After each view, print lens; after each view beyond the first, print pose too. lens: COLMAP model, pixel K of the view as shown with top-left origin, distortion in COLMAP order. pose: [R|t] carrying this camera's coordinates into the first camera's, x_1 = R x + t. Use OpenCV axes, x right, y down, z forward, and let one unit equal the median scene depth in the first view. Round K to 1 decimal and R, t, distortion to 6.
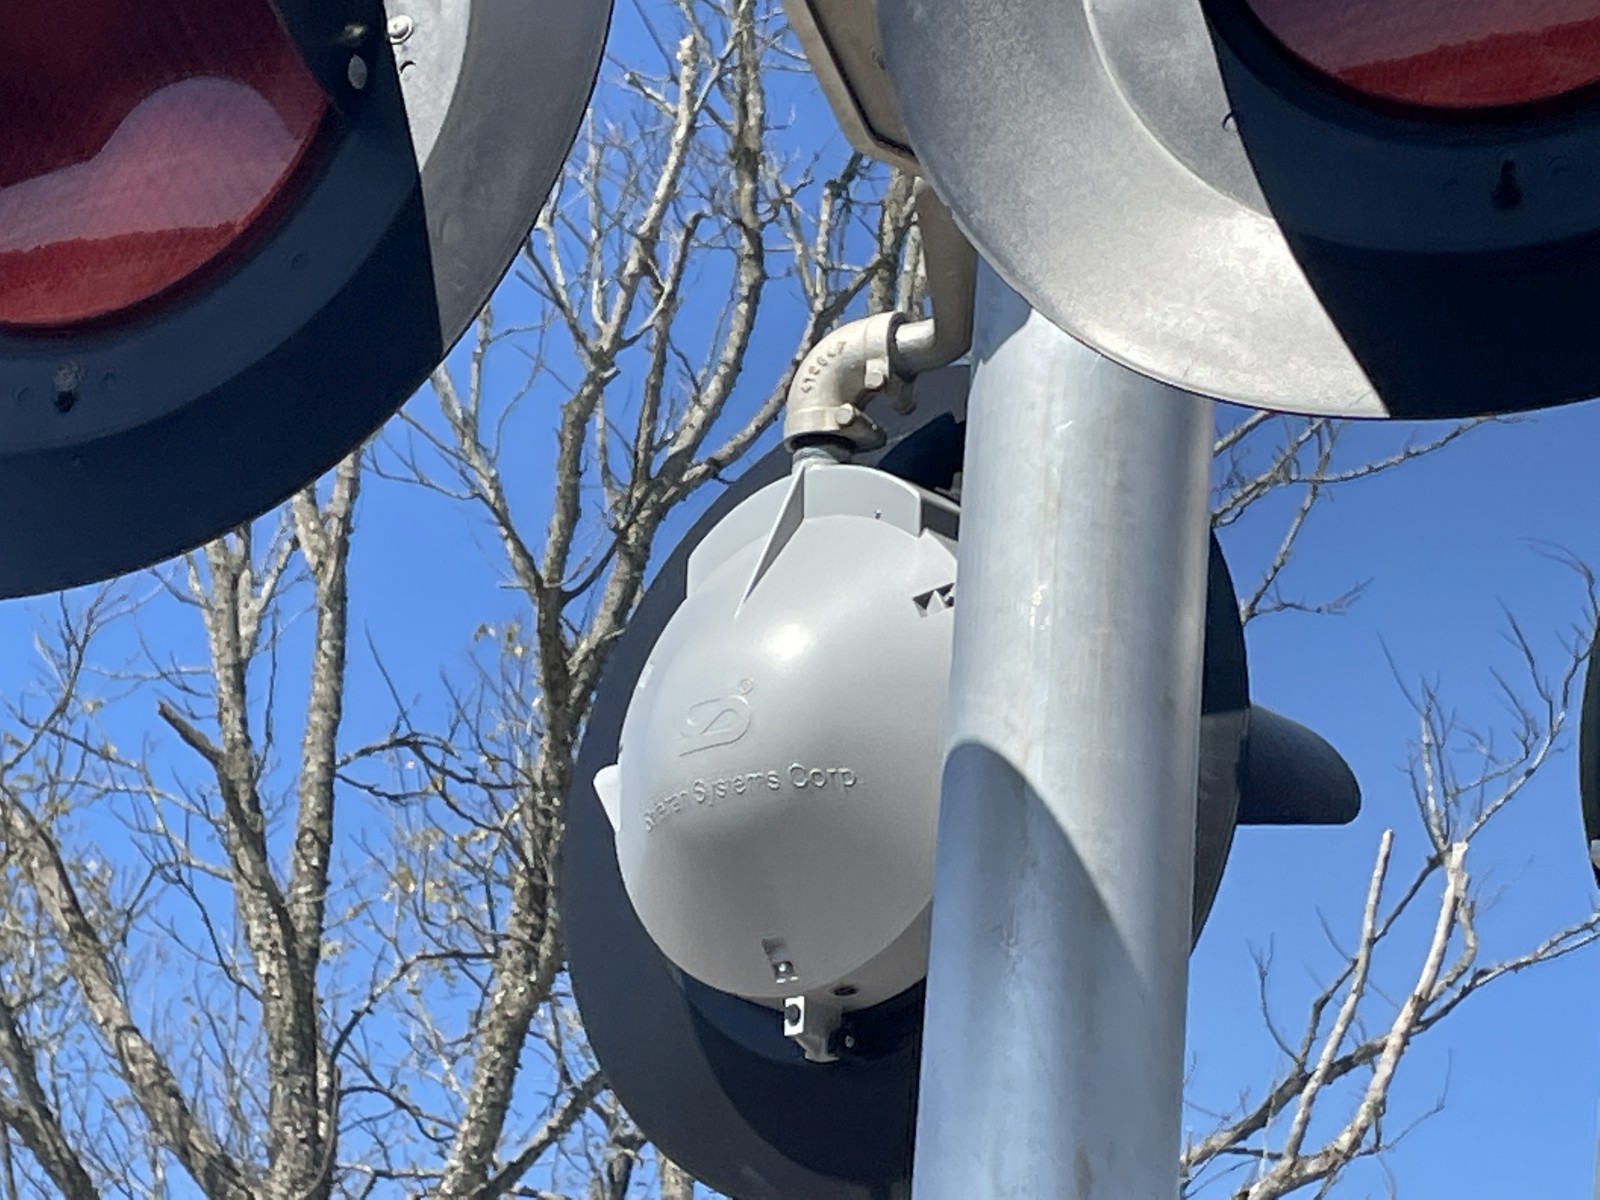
lens RADIAL K [[4602.5, 0, 805.5], [0, 4602.5, 605.4], [0, 0, 1]] dist [0.142465, 0.000000]
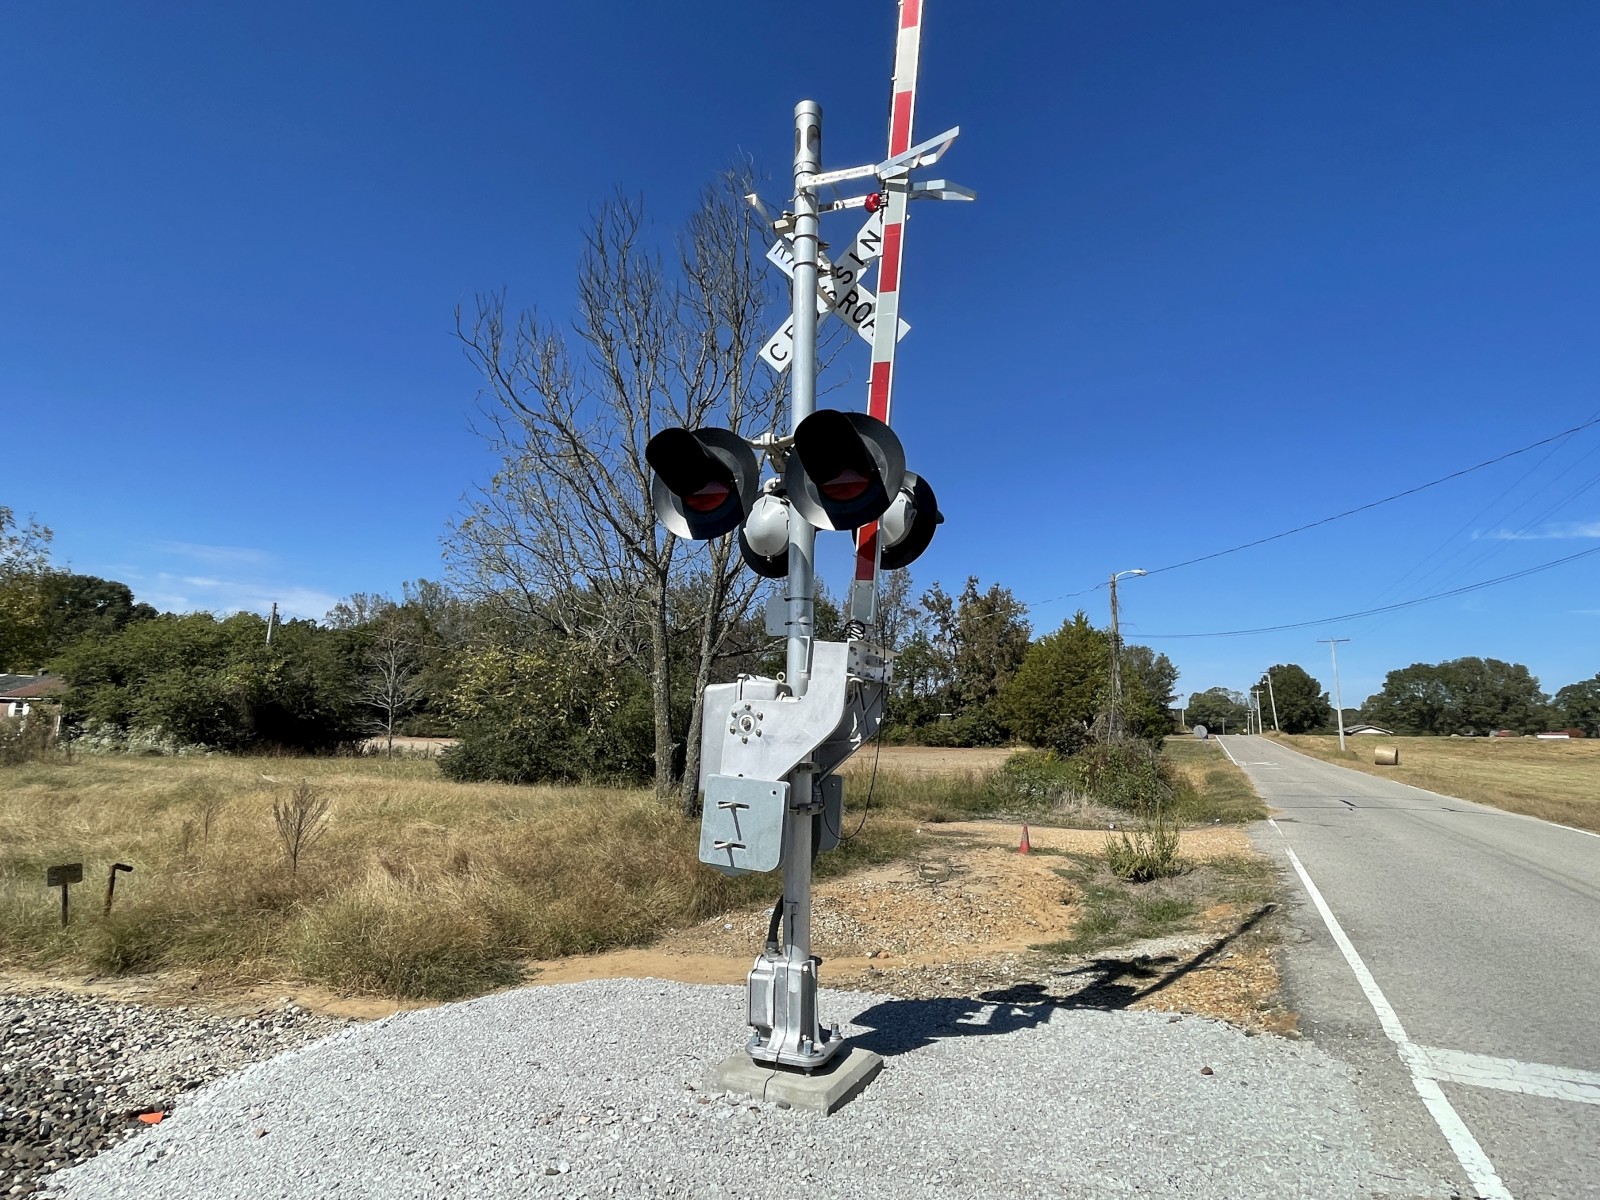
lens RADIAL K [[851.1, 0, 802.3], [0, 851.1, 600.9], [0, 0, 1]] dist [0.006077, -0.001254]
pose [[0.993944, -0.049101, 0.098307, -0.027206], [0.022835, 0.967379, 0.252303, -0.065049], [-0.107489, -0.248530, 0.962642, -0.173184]]
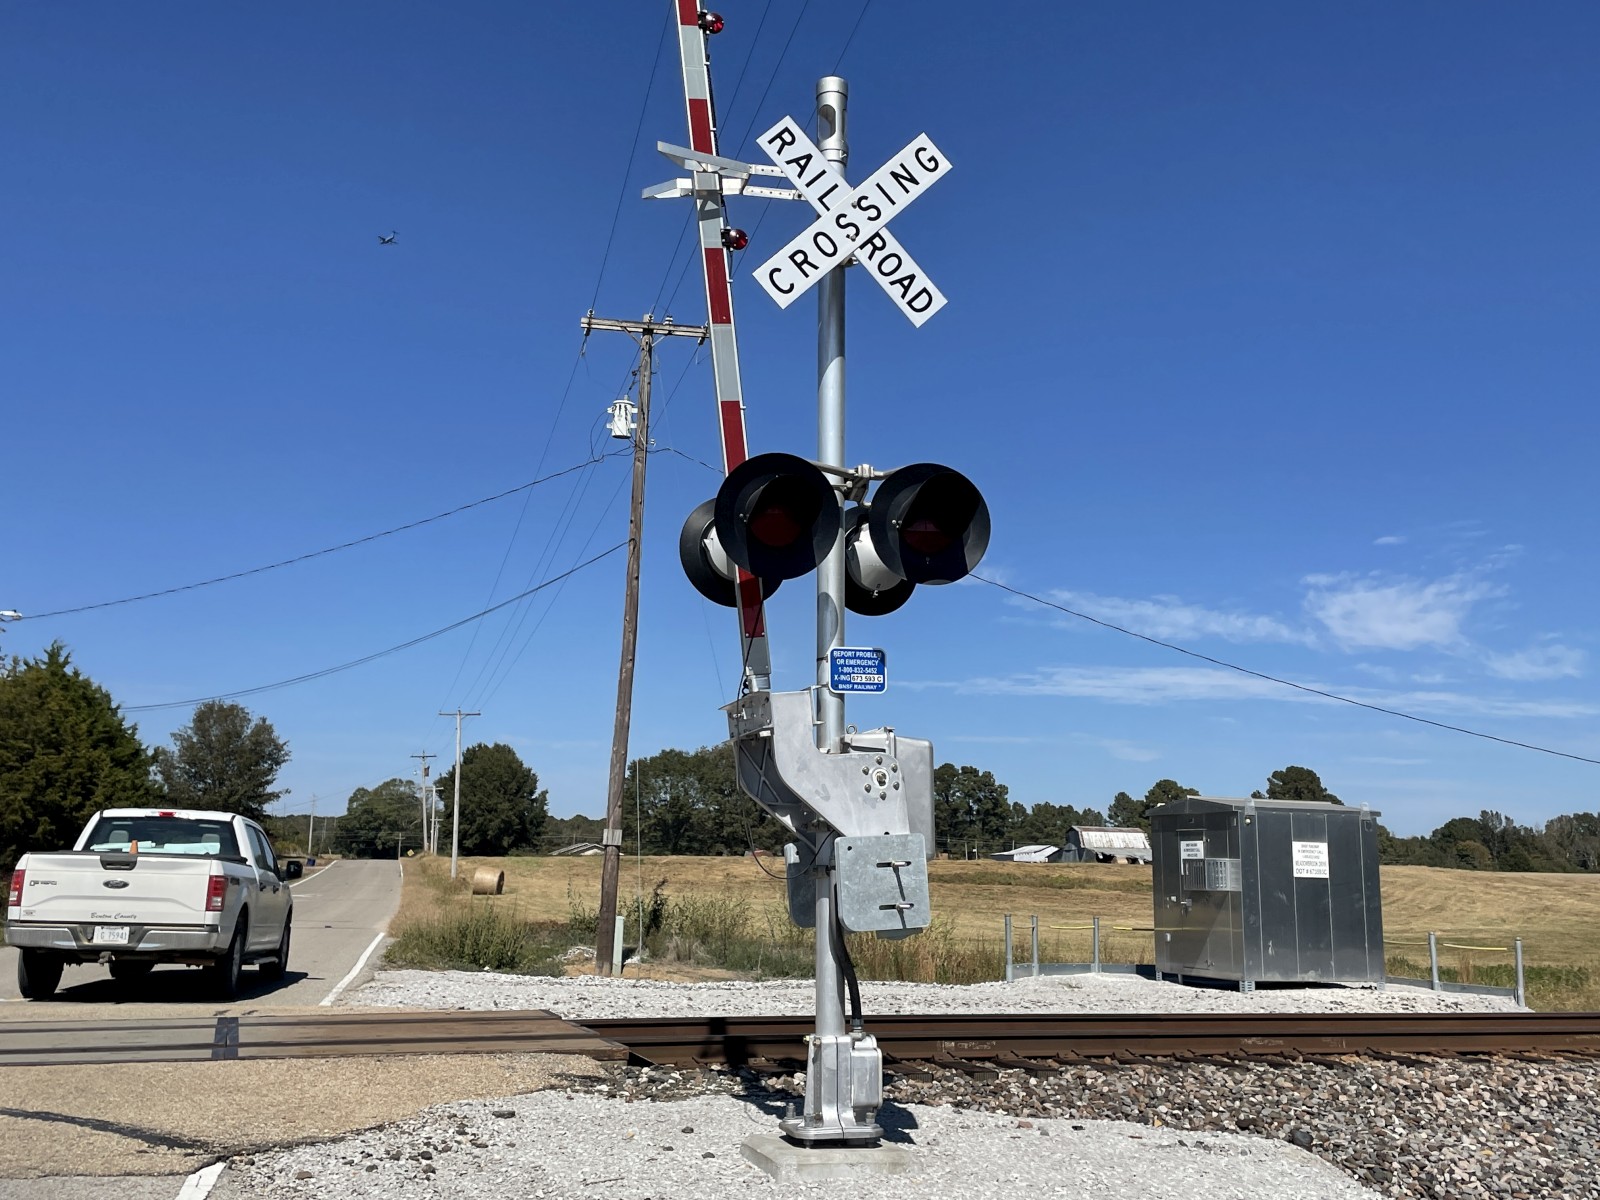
lens RADIAL K [[1608.1, 0, 793.0], [0, 1608.1, 575.9], [0, 0, 1]] dist [0.084949, 0.000000]
pose [[0.718030, 0.052448, 0.694033, -0.003102], [-0.226381, 0.960536, 0.161621, -0.471386], [-0.658167, -0.273165, 0.701568, -1.243284]]
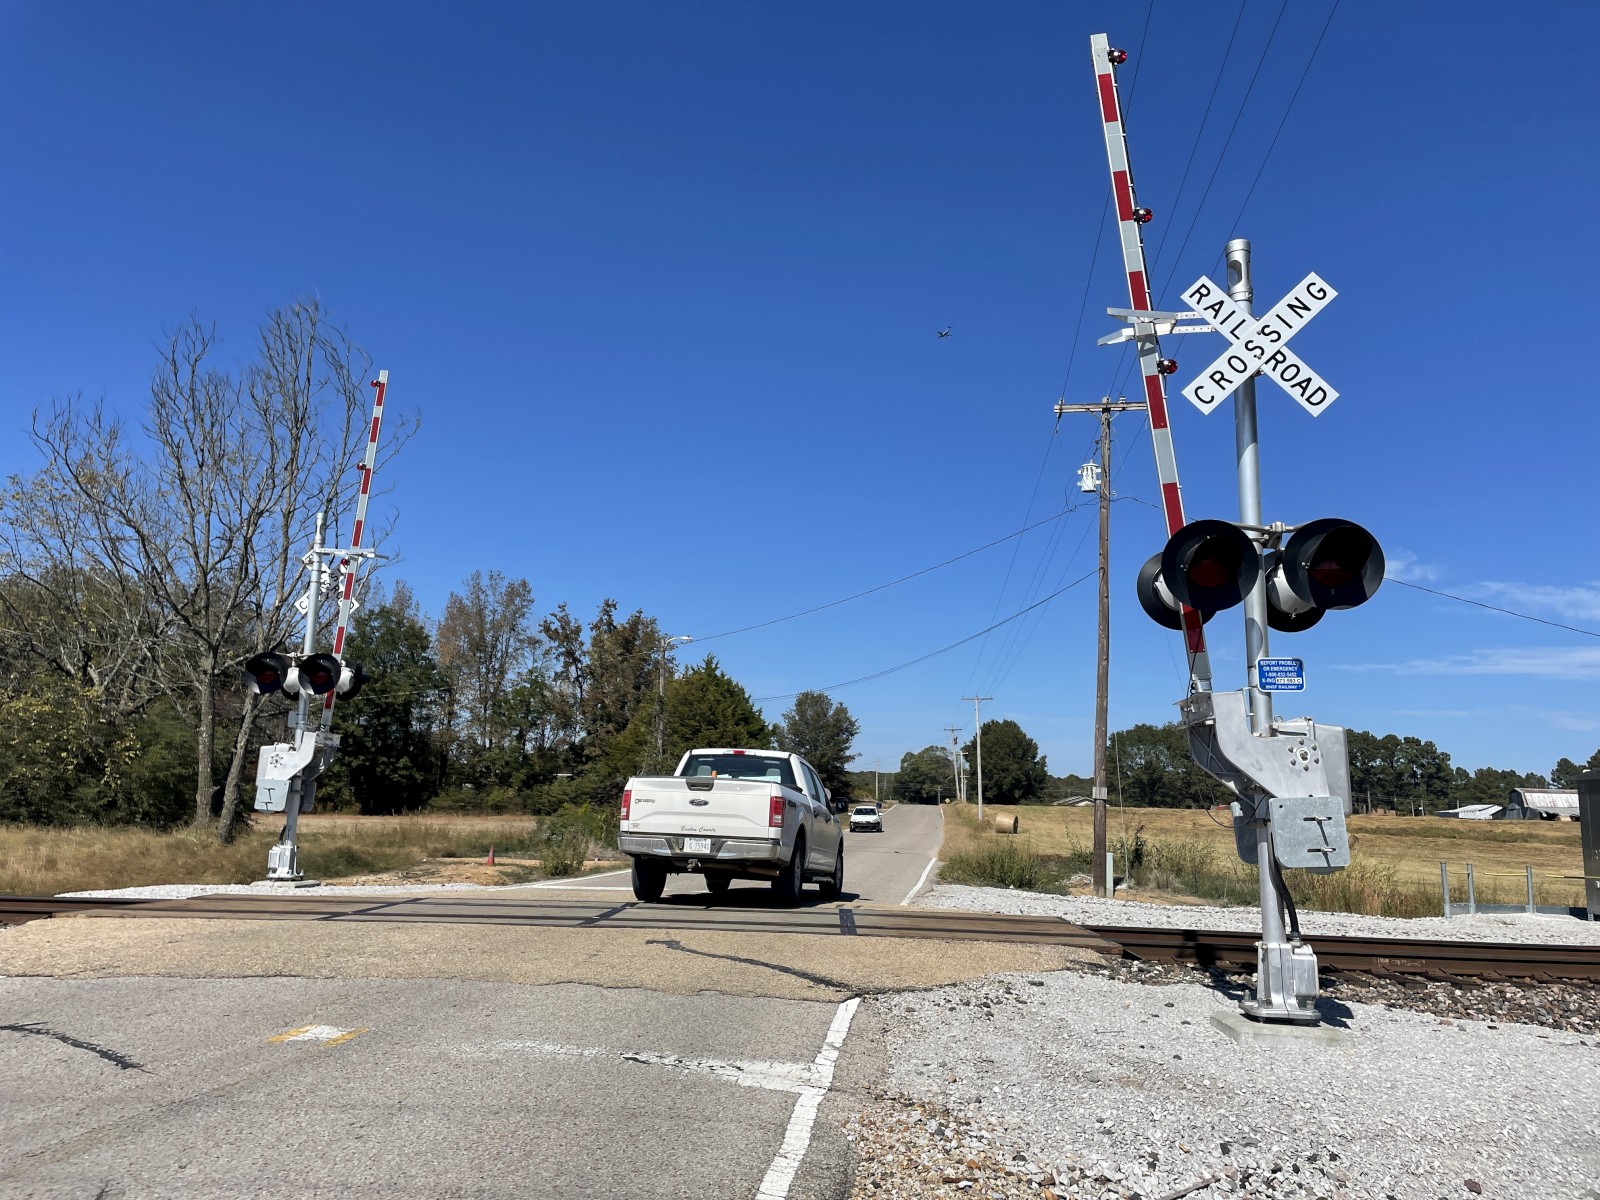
lens RADIAL K [[1208.1, 0, 780.7], [0, 1208.1, 579.4], [0, 0, 1]] dist [0.079872, -0.070102]
pose [[0.917807, 0.015748, 0.396714, -0.047511], [-0.107885, 0.971508, 0.211030, -0.497469], [-0.382088, -0.236484, 0.893356, -1.294638]]
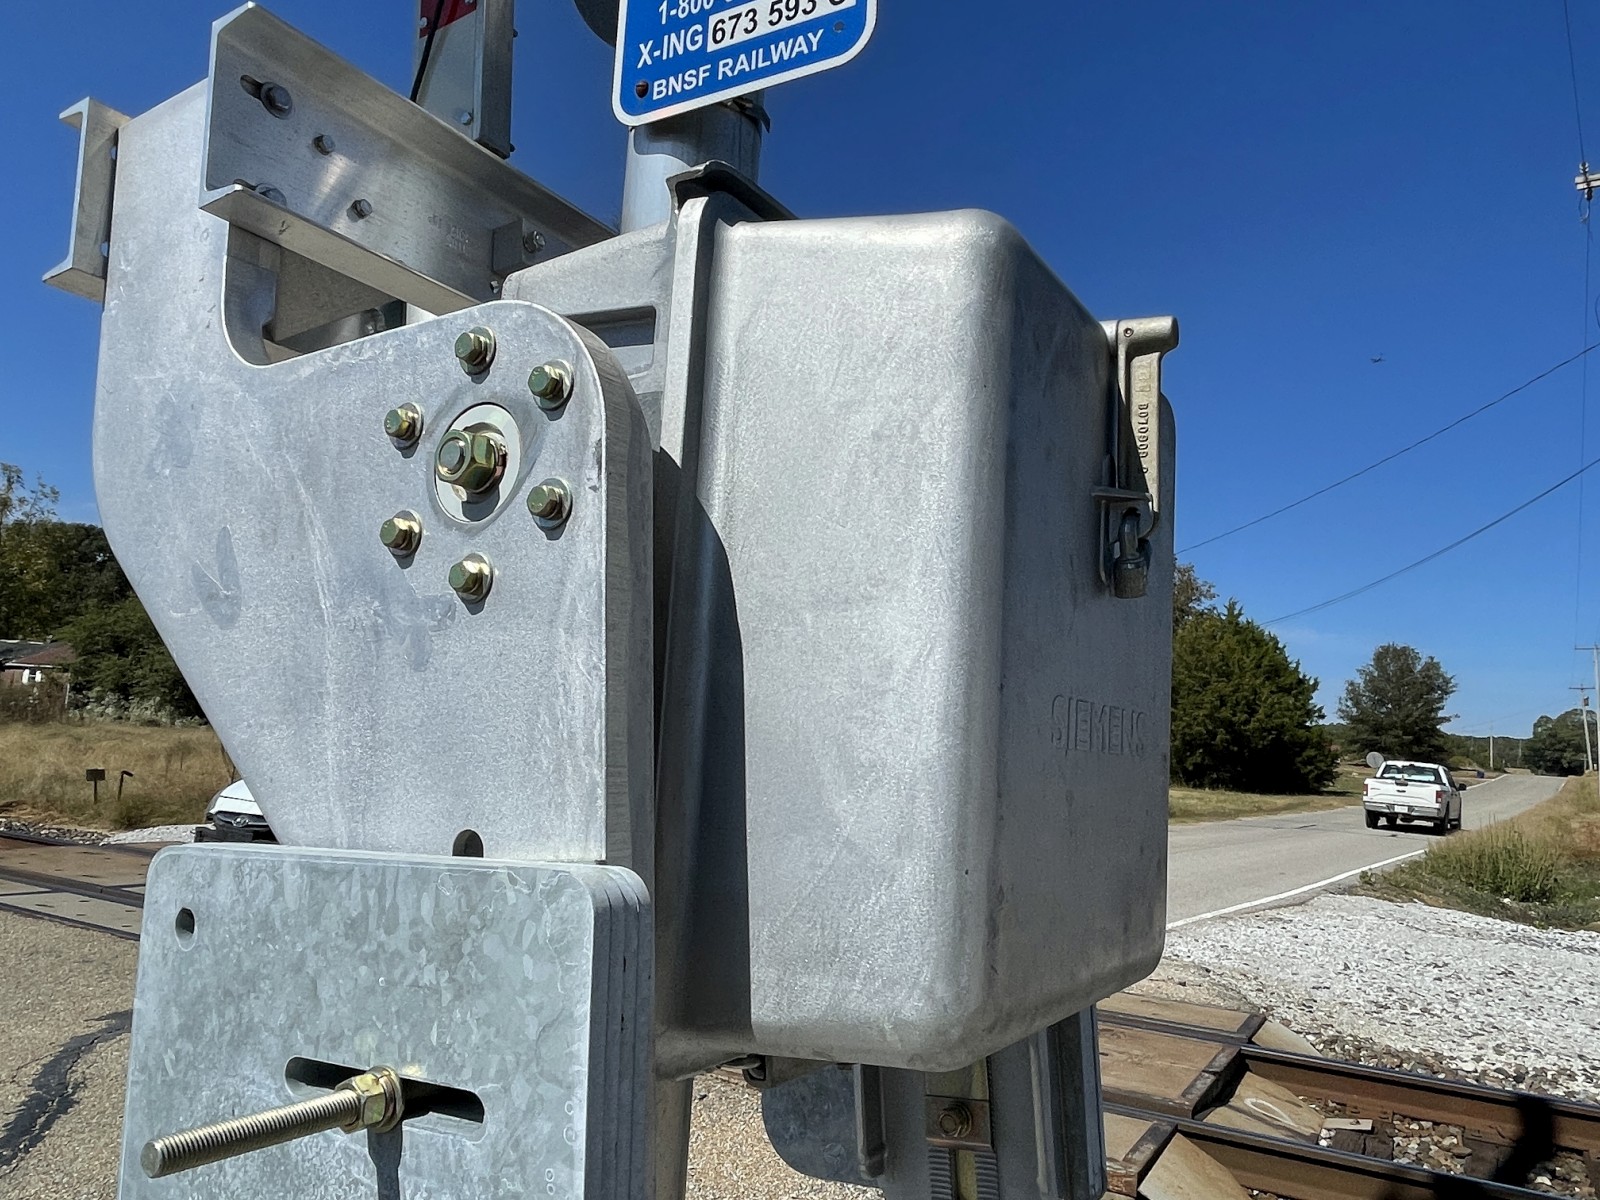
lens RADIAL K [[1180.2, 0, 809.7], [0, 1180.2, 604.5], [0, 0, 1]] dist [-0.007225, 0.007212]
pose [[0.998556, -0.025561, -0.047261, 0.476321], [0.037812, 0.959217, 0.280130, -0.315053], [0.038173, -0.281512, 0.958798, -0.918564]]
